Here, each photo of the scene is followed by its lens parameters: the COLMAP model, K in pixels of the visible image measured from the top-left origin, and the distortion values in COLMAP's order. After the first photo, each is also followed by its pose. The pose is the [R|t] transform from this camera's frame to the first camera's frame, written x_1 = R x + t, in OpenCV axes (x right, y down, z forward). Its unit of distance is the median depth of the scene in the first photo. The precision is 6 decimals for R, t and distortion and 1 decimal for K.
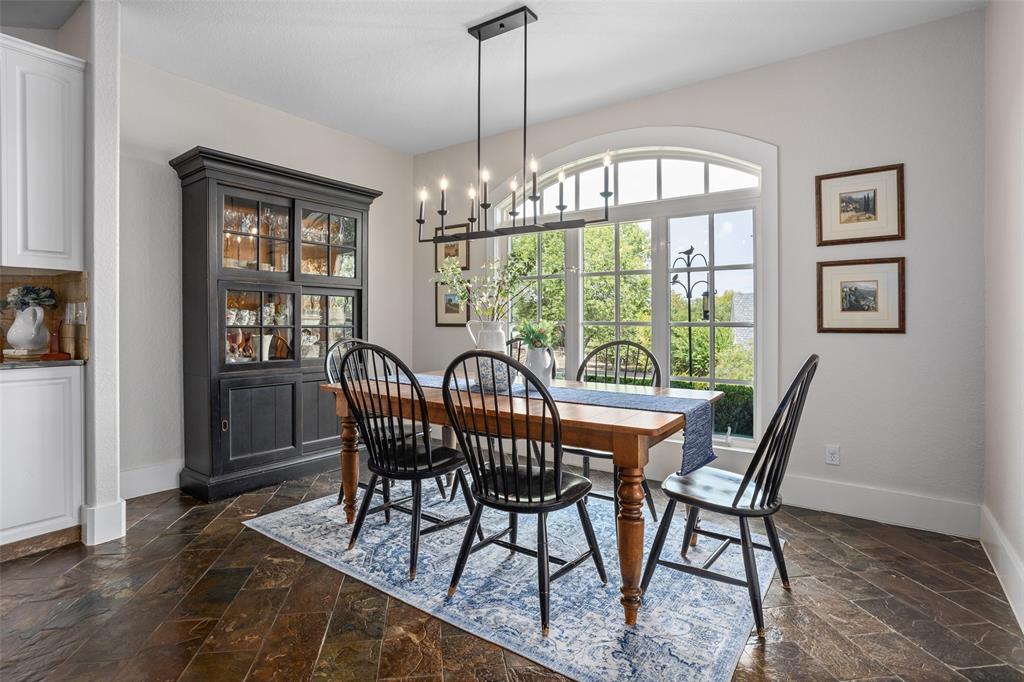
lens RADIAL K [[517.0, 0, 508.7], [0, 517.0, 324.6], [0, 0, 1]] dist [-0.002778, -0.000031]
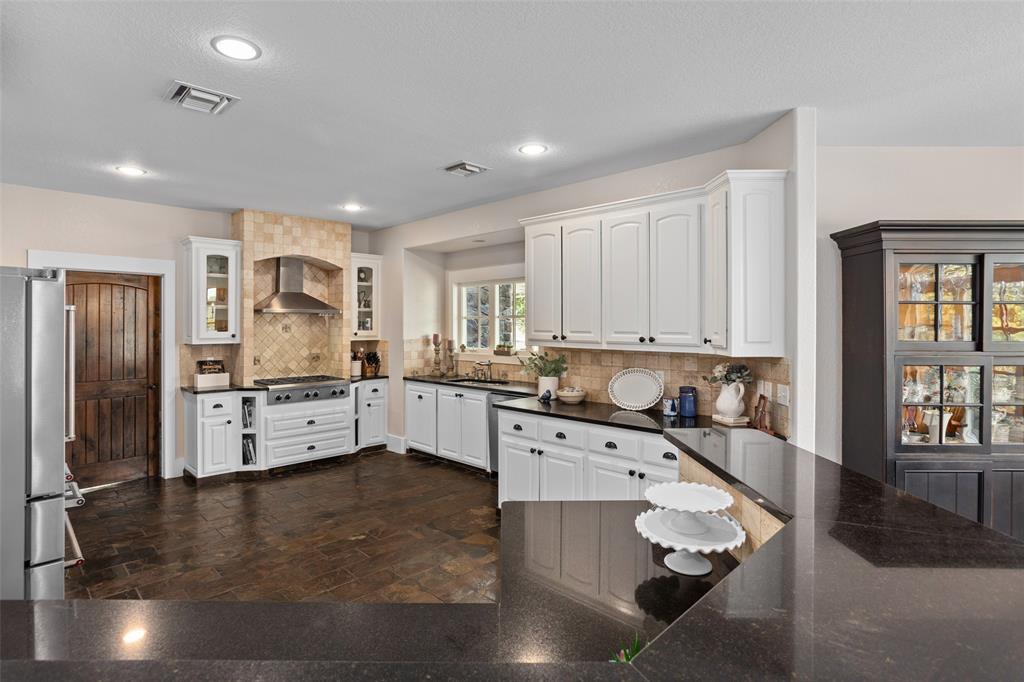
lens RADIAL K [[517.0, 0, 508.7], [0, 517.0, 324.6], [0, 0, 1]] dist [-0.002778, -0.000031]
pose [[0.615194, -0.004411, -0.788363, -0.255833], [0.007309, 0.999973, 0.000109, -0.148647], [0.788342, -0.005829, 0.615210, -0.135691]]
